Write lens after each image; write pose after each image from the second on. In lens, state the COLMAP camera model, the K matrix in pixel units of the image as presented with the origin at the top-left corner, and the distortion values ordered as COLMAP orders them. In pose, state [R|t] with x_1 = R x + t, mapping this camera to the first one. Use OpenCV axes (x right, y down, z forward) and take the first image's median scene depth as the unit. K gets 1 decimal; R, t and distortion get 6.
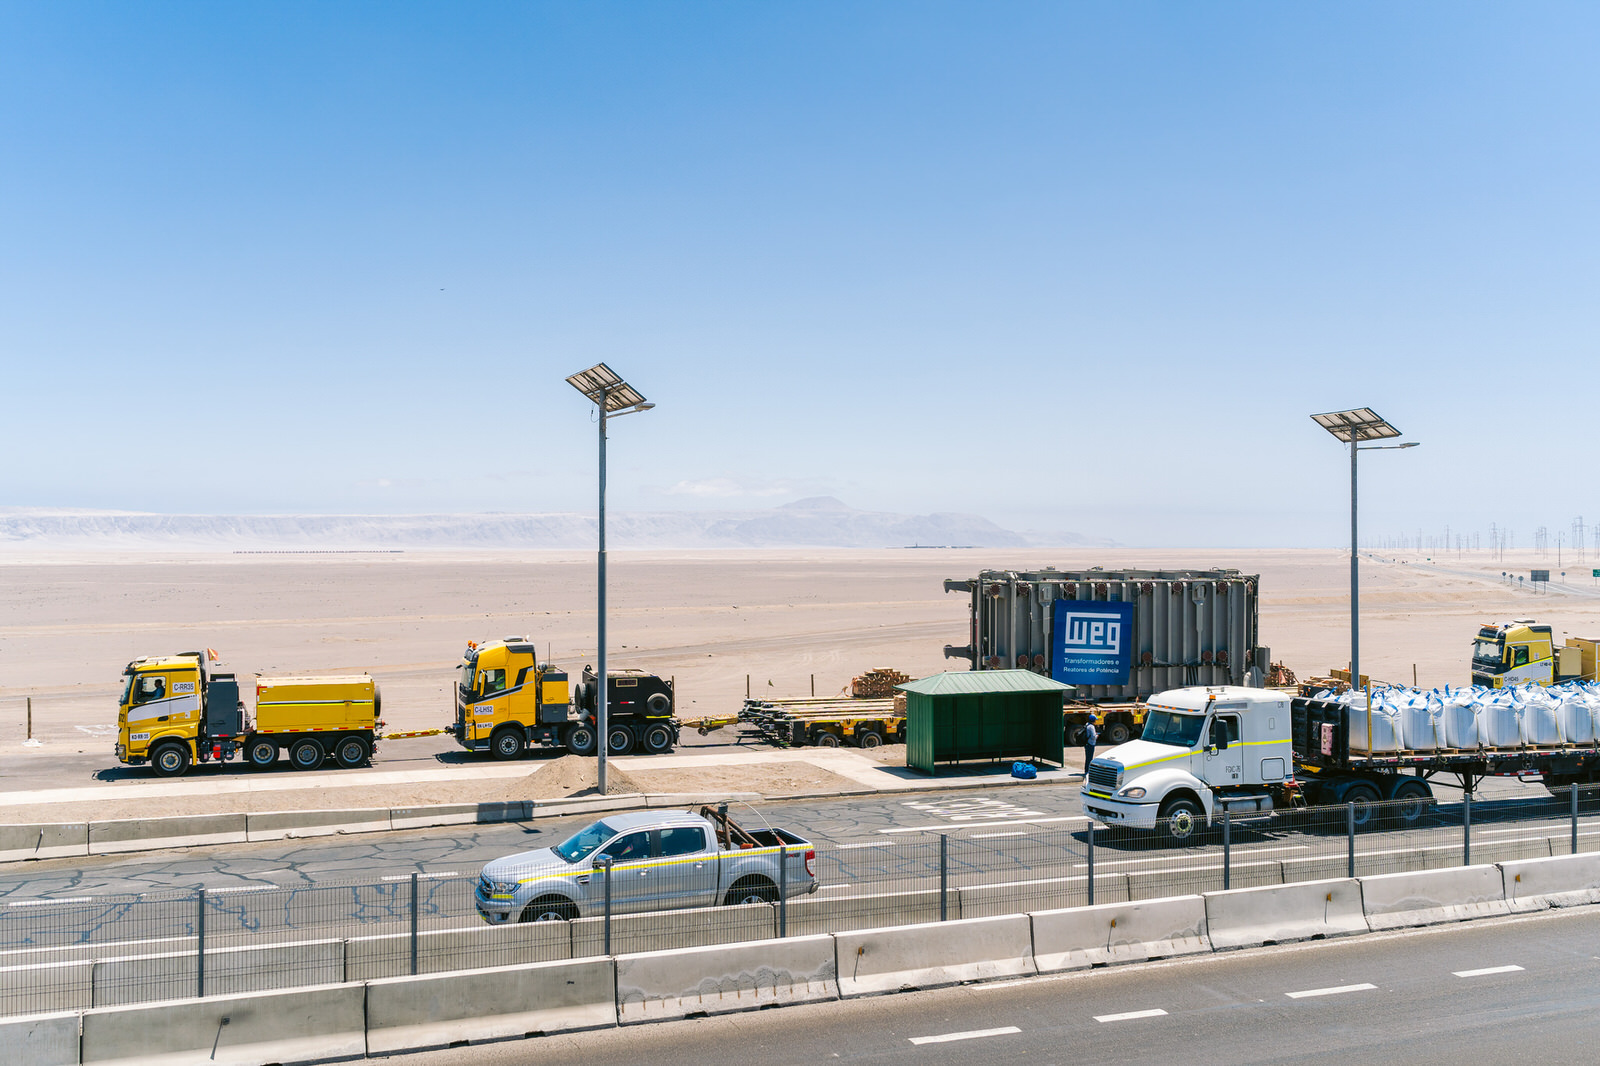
lens RADIAL K [[1189.3, 0, 800.0], [0, 1189.3, 533.0], [0, 0, 1]] dist [-0.065153, 0.052613]
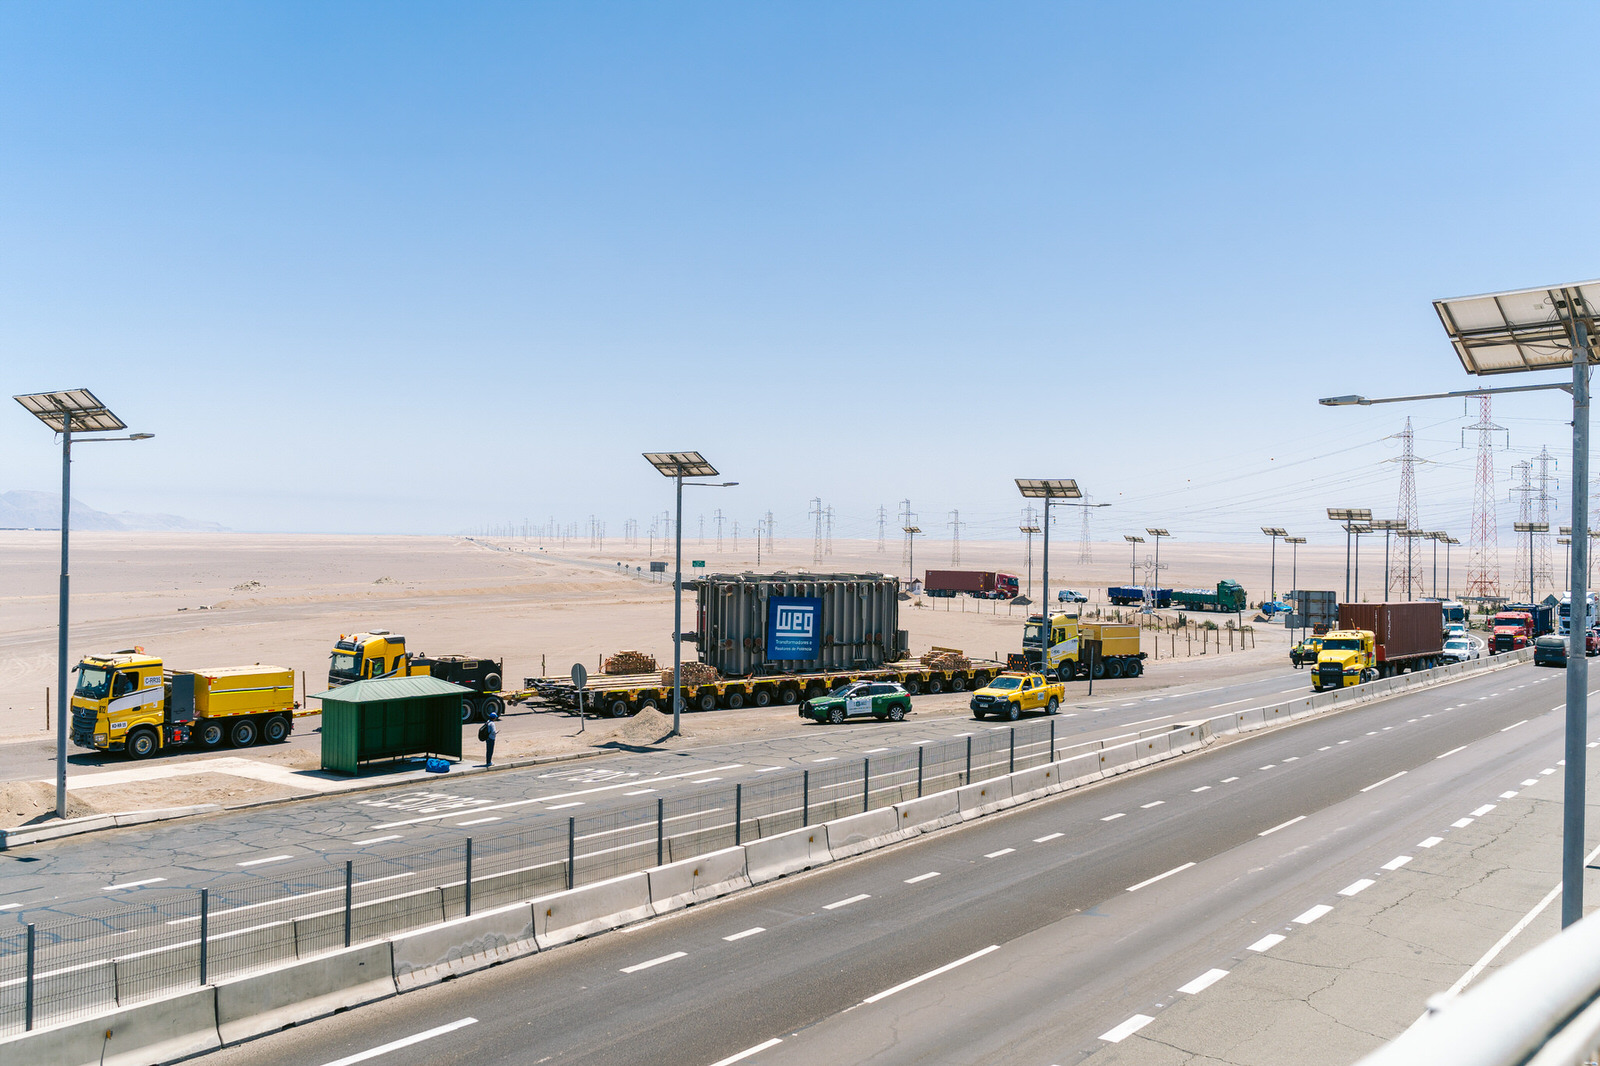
lens RADIAL K [[1189.3, 0, 800.0], [0, 1189.3, 533.0], [0, 0, 1]] dist [-0.065153, 0.052613]
pose [[0.820765, 0.028079, 0.570575, -0.508284], [-0.016232, 0.999534, -0.025839, 0.020222], [-0.571035, 0.011946, 0.820839, -0.095694]]
